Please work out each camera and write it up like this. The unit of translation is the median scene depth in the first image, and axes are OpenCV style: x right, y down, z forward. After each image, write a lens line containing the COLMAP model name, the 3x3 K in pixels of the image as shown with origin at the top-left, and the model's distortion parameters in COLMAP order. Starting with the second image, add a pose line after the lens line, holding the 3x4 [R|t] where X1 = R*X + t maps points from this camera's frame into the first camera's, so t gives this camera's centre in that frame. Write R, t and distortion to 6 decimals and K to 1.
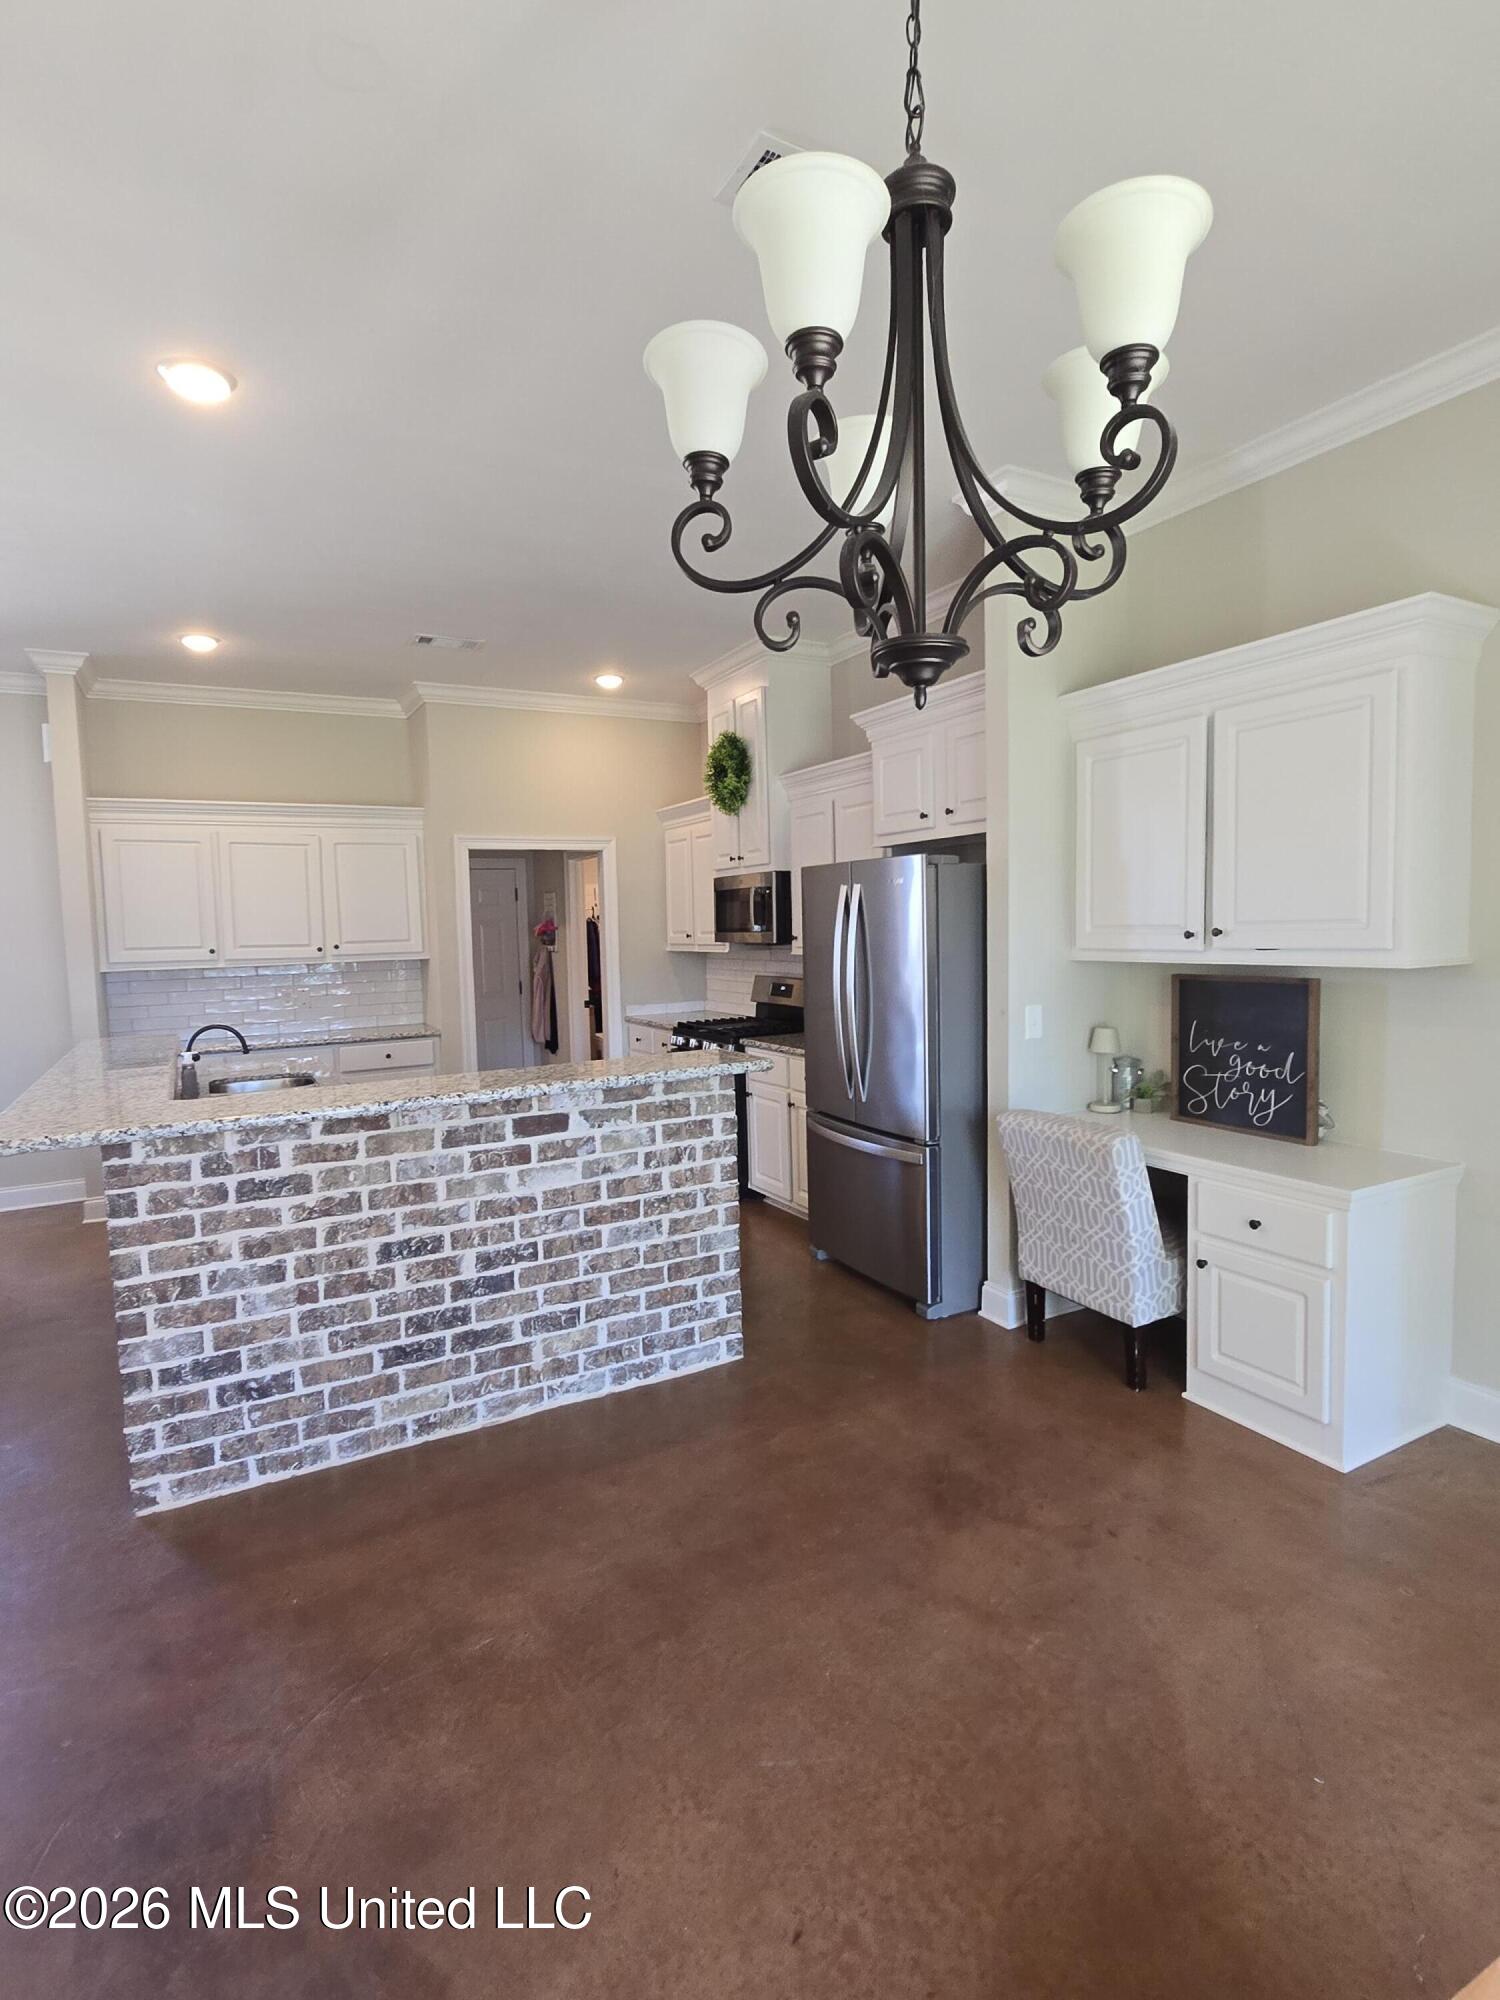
lens RADIAL K [[1003.6, 0, 757.4], [0, 1003.6, 1029.6], [0, 0, 1]] dist [-0.010222, -0.000378]
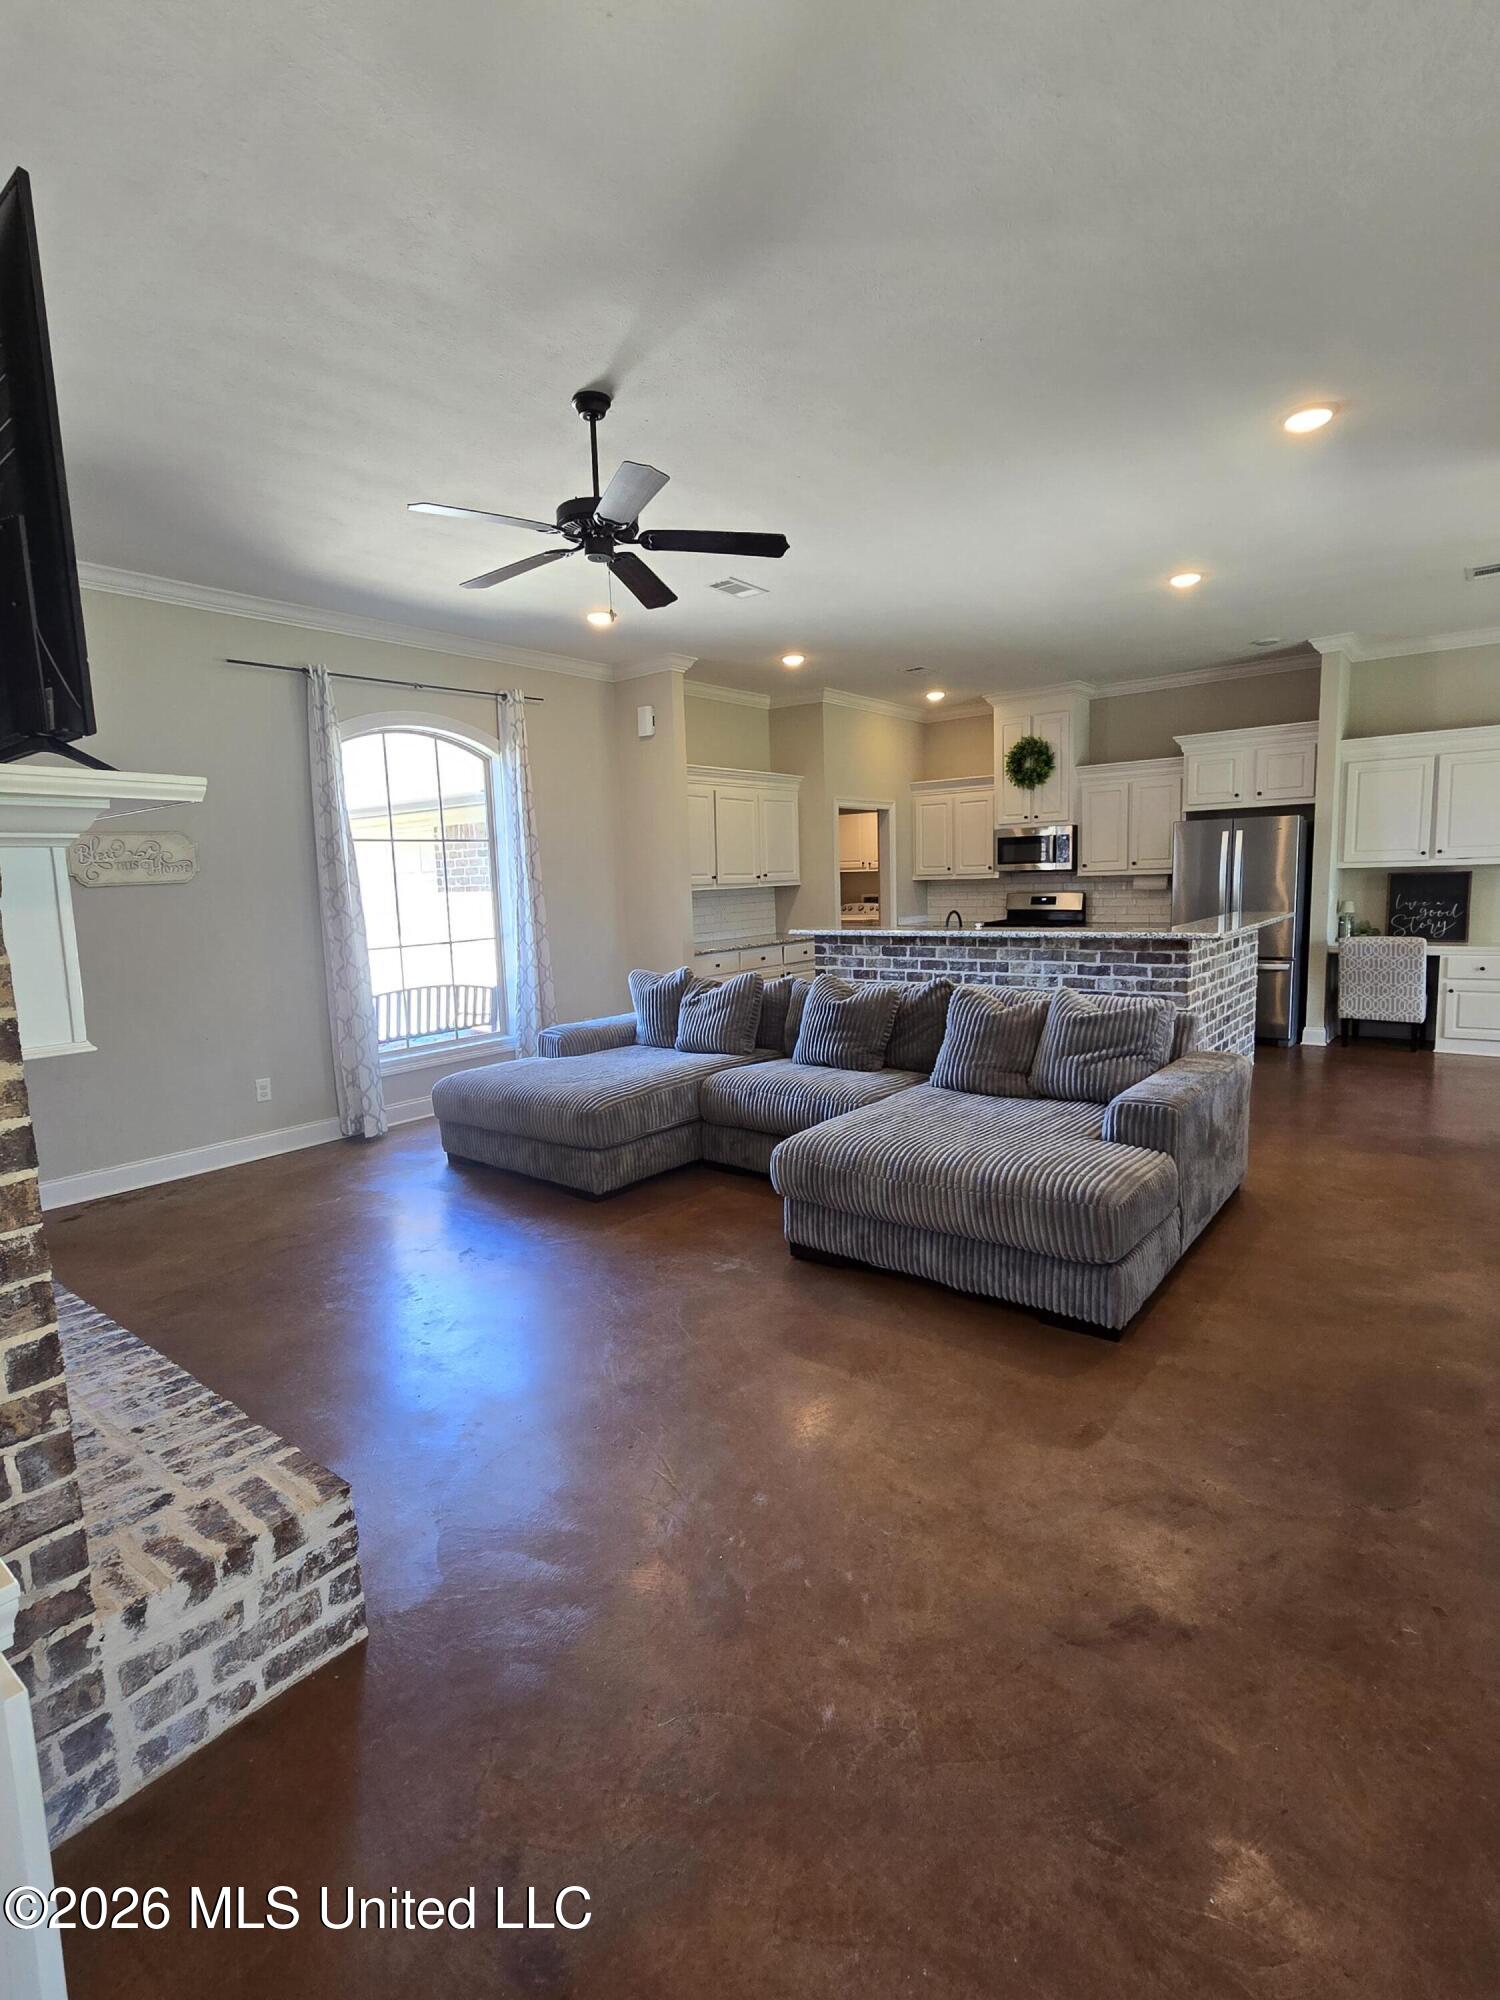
lens RADIAL K [[958.8, 0, 756.0], [0, 958.8, 1004.0], [0, 0, 1]] dist [-0.014203, 0.000042]
pose [[0.922059, -0.054237, 0.383230, -1.899302], [0.049755, 0.998528, 0.021605, 0.131526], [-0.383837, -0.000853, 0.923400, -0.440348]]
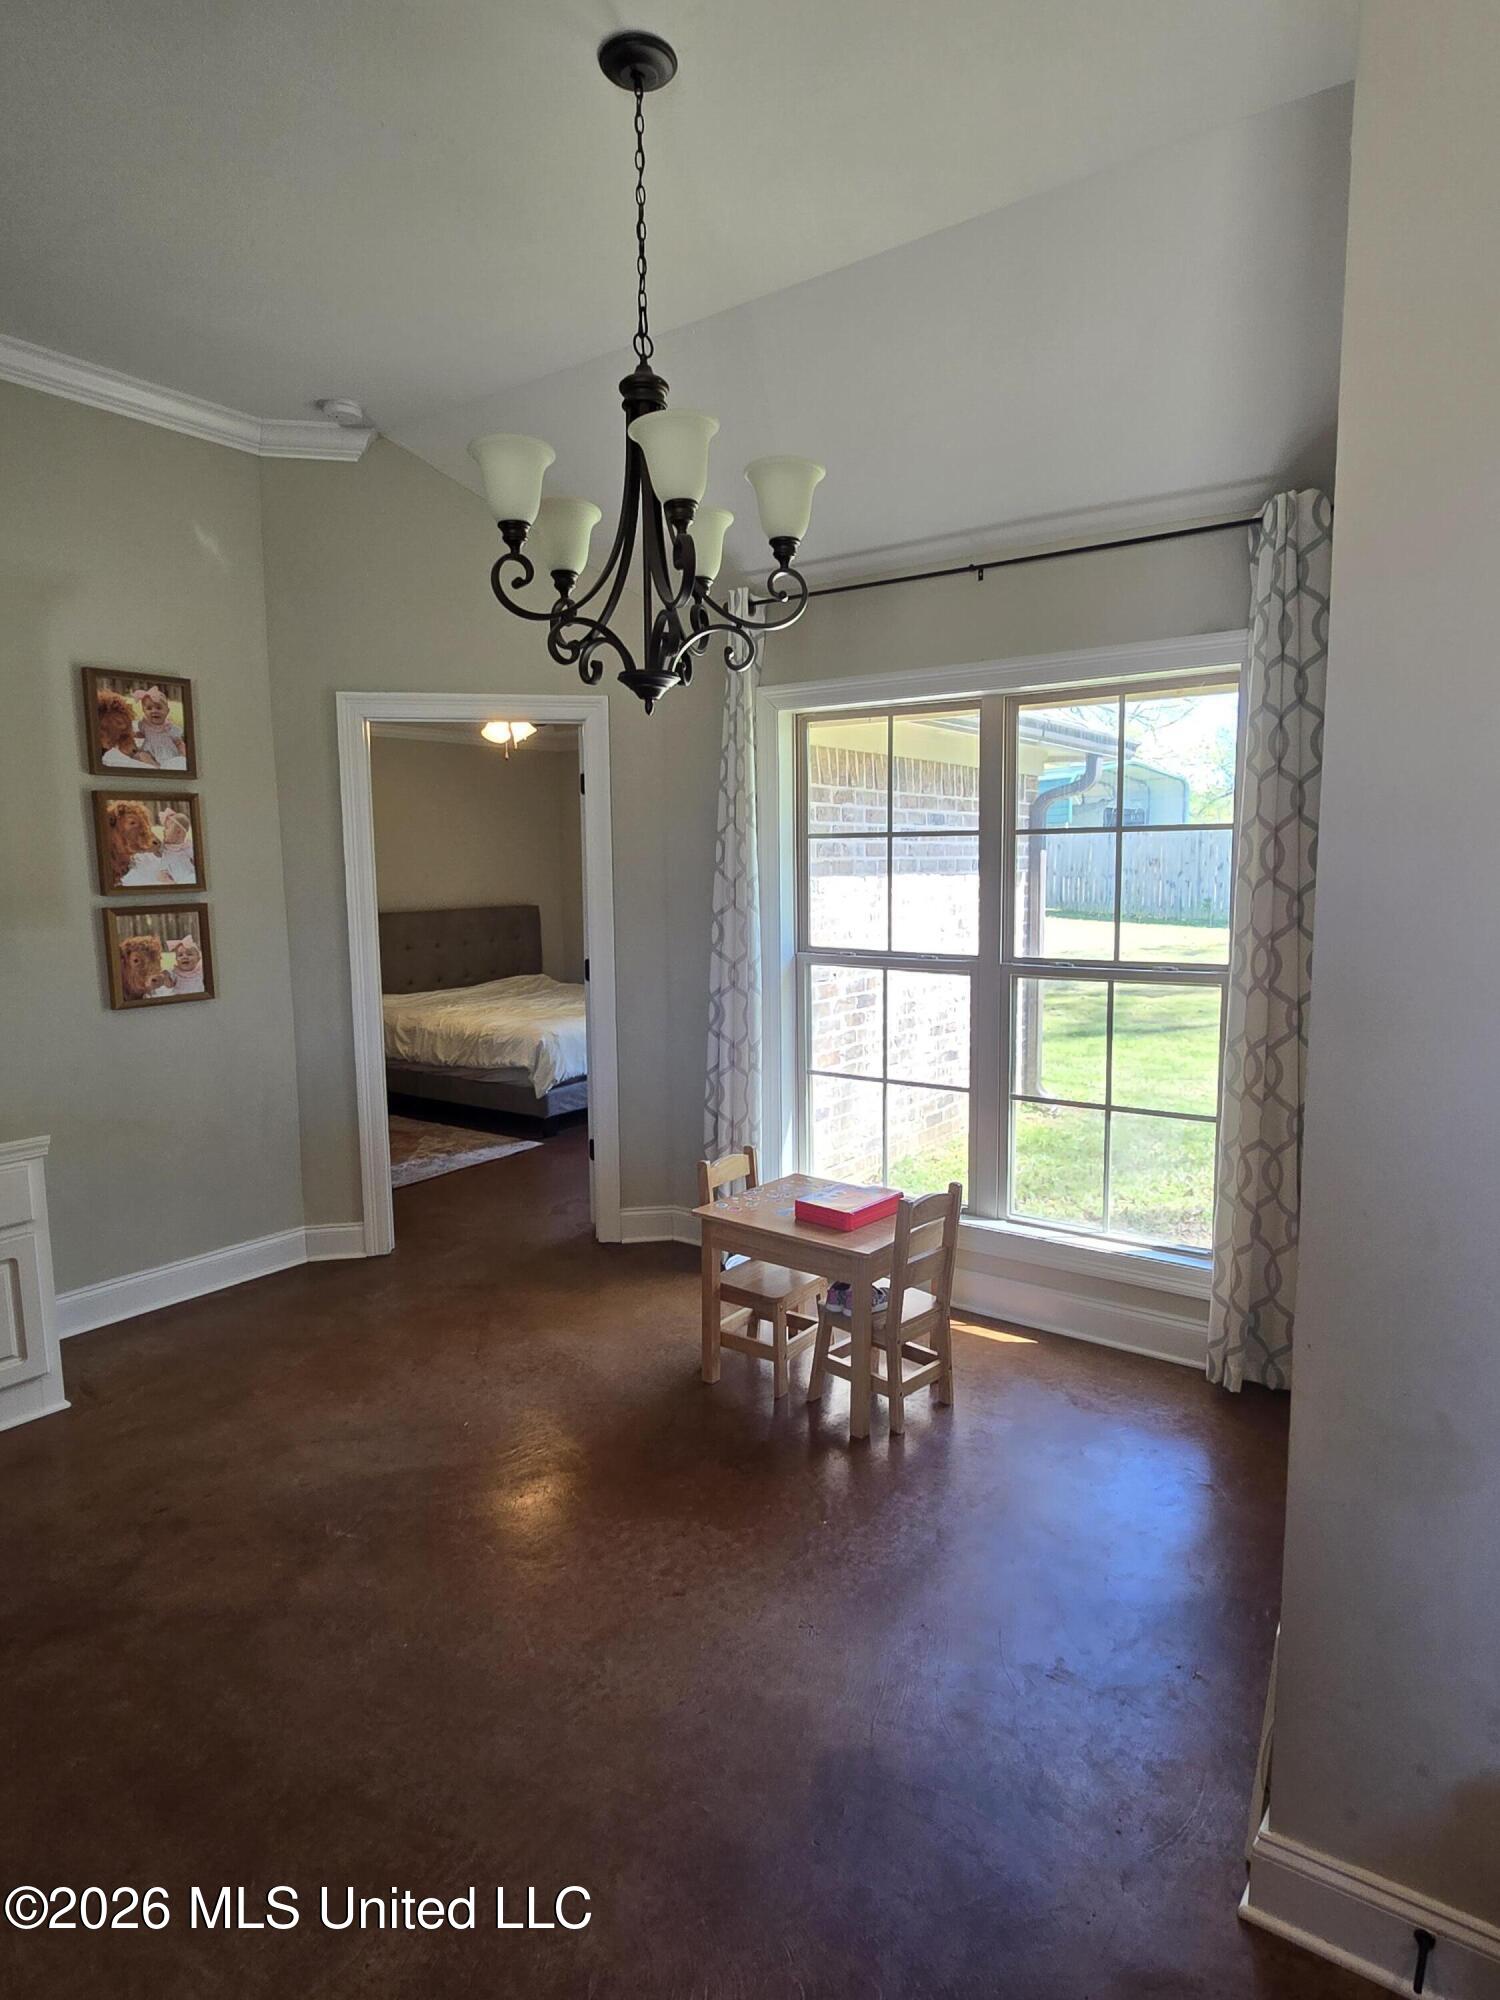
lens RADIAL K [[1140.7, 0, 750.0], [0, 1140.7, 1000.0], [0, 0, 1]] dist [-0.012962, 0.001230]
pose [[-0.424612, -0.075952, 0.902184, -0.649865], [0.119932, 0.982975, 0.139199, -0.042183], [-0.897397, 0.167307, -0.408274, 0.686446]]
